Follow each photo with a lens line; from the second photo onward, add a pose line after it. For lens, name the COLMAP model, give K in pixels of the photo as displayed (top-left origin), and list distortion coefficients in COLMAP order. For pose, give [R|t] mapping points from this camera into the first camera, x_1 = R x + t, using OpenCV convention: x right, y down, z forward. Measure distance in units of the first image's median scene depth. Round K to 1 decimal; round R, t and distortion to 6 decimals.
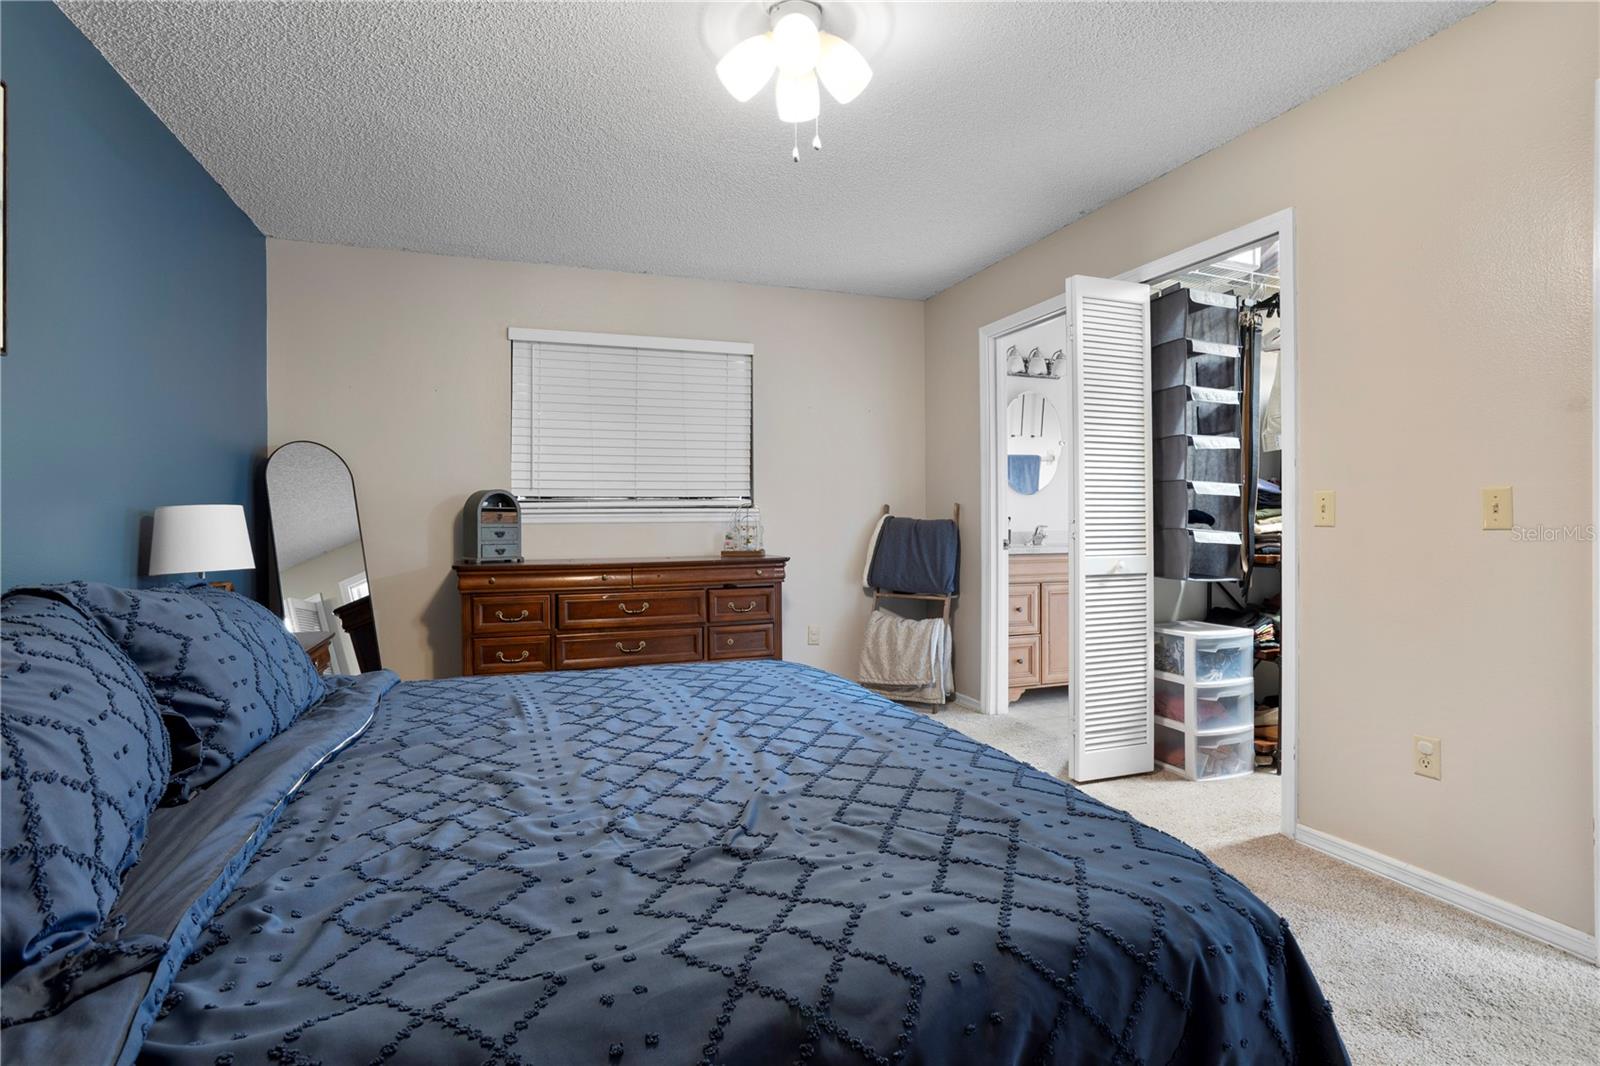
lens RADIAL K [[776.6, 0, 801.0], [0, 776.6, 528.4], [0, 0, 1]] dist [-0.030507, 0.009356]
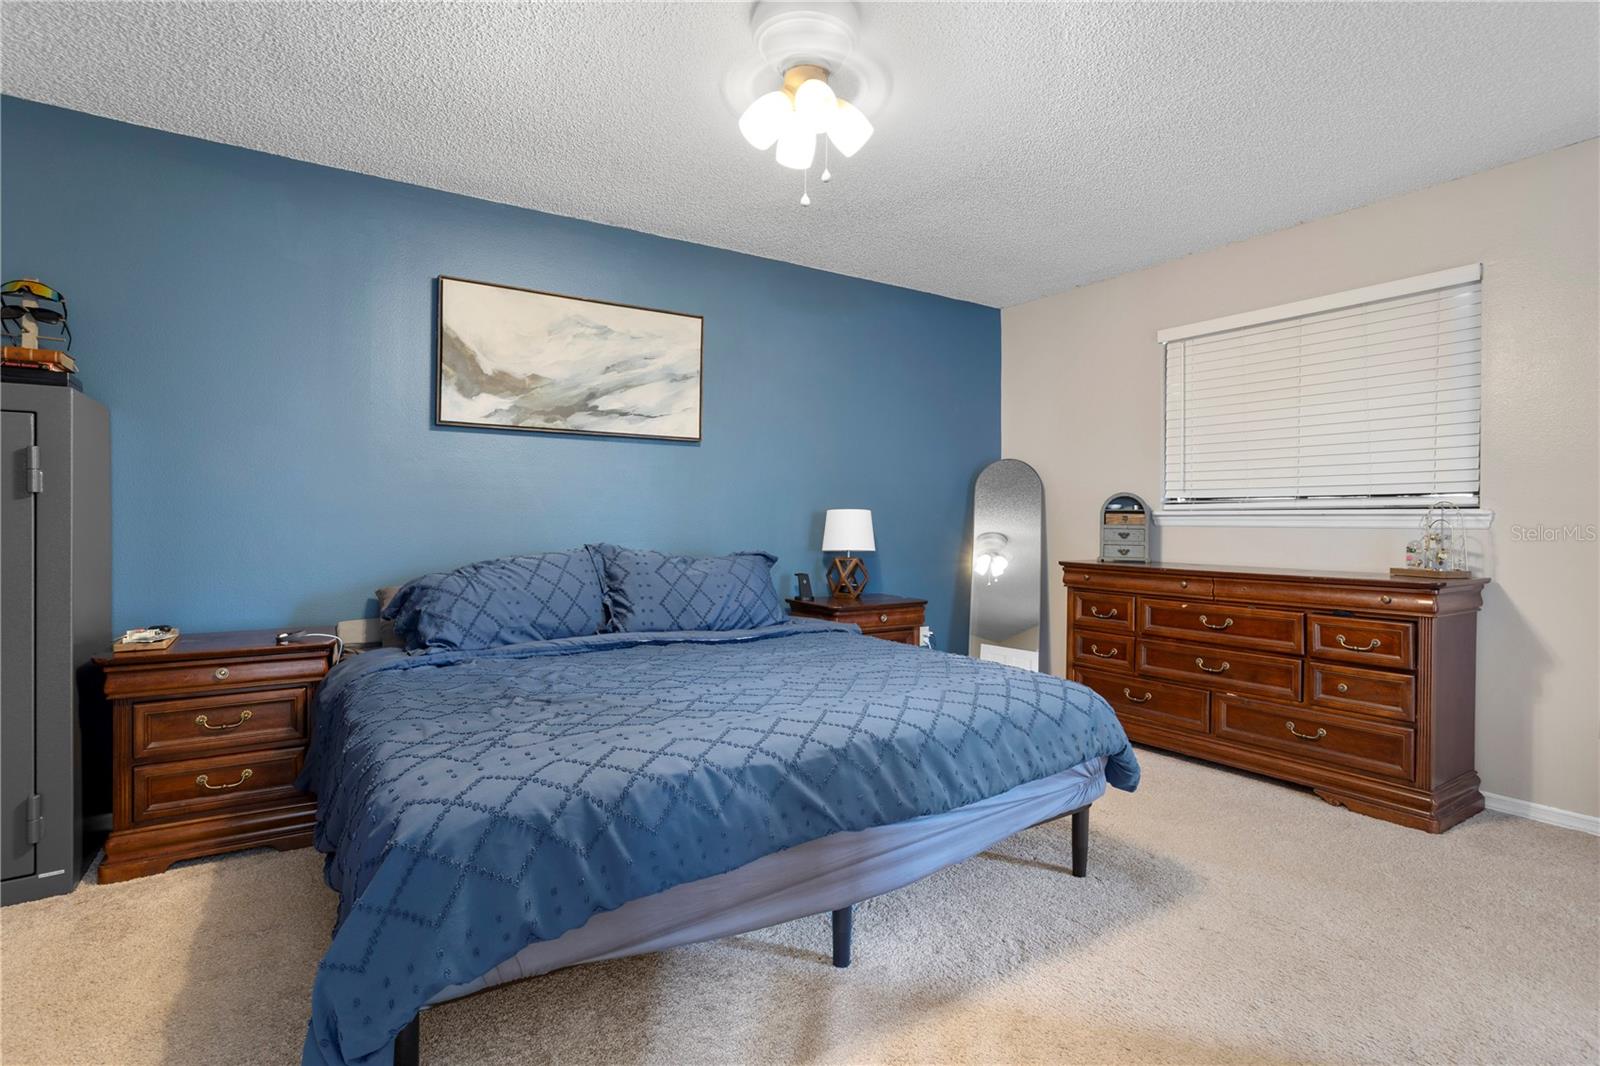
lens RADIAL K [[776.6, 0, 829.4], [0, 776.6, 524.7], [0, 0, 1]] dist [-0.030507, 0.009356]
pose [[0.256315, 0.013371, -0.966501, 0.500240], [-0.019578, 0.999771, 0.008639, -0.007837], [0.966395, 0.016708, 0.256518, 0.335323]]
